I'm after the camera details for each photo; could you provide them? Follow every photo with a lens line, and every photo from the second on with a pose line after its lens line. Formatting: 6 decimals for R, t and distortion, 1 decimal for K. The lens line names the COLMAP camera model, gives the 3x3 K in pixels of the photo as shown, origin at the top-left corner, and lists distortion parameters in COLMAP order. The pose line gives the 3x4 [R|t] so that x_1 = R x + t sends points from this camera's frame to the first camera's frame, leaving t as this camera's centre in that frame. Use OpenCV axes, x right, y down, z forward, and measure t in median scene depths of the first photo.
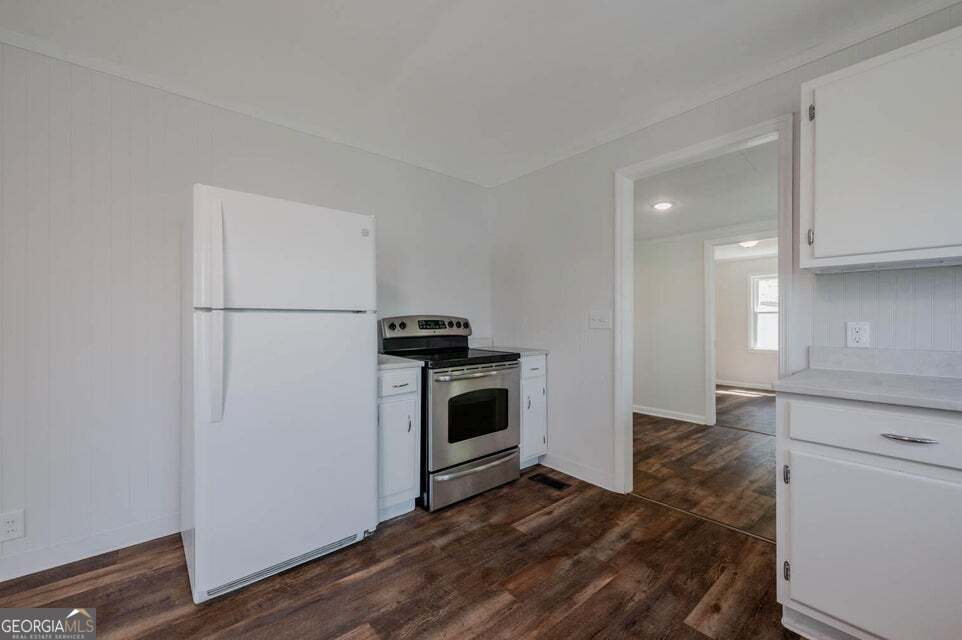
lens RADIAL K [[385.8, 0, 480.2], [0, 385.8, 318.9], [0, 0, 1]] dist [-0.000363, 0.000004]
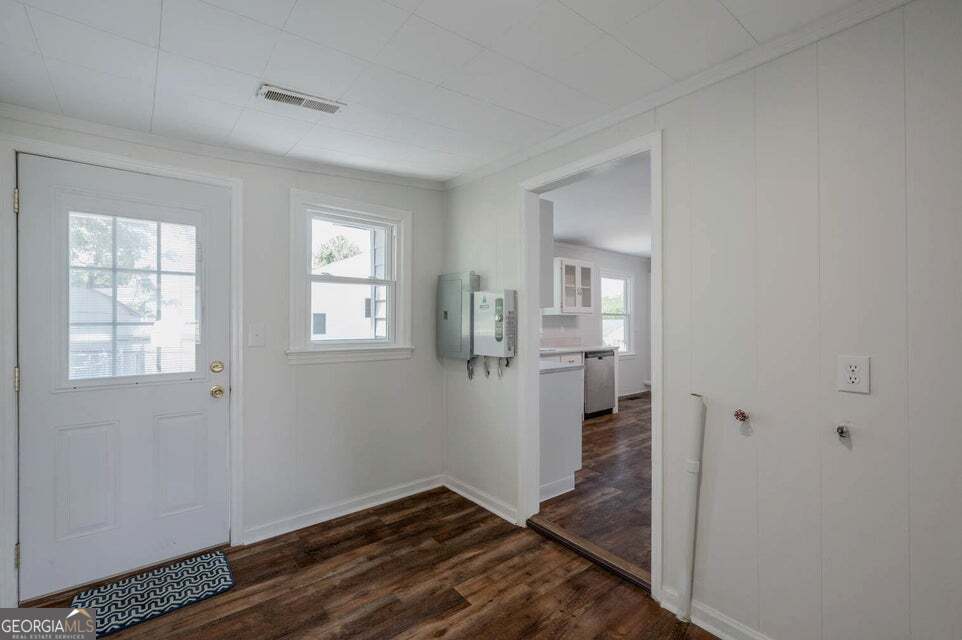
lens RADIAL K [[401.6, 0, 481.0], [0, 401.6, 320.0], [0, 0, 1]] dist [0.001055, 0.000051]
pose [[-0.999885, -0.003041, 0.014851, 0.788458], [-0.003177, 0.999953, -0.009130, -0.043397], [-0.014822, -0.009176, -0.999848, 1.974288]]
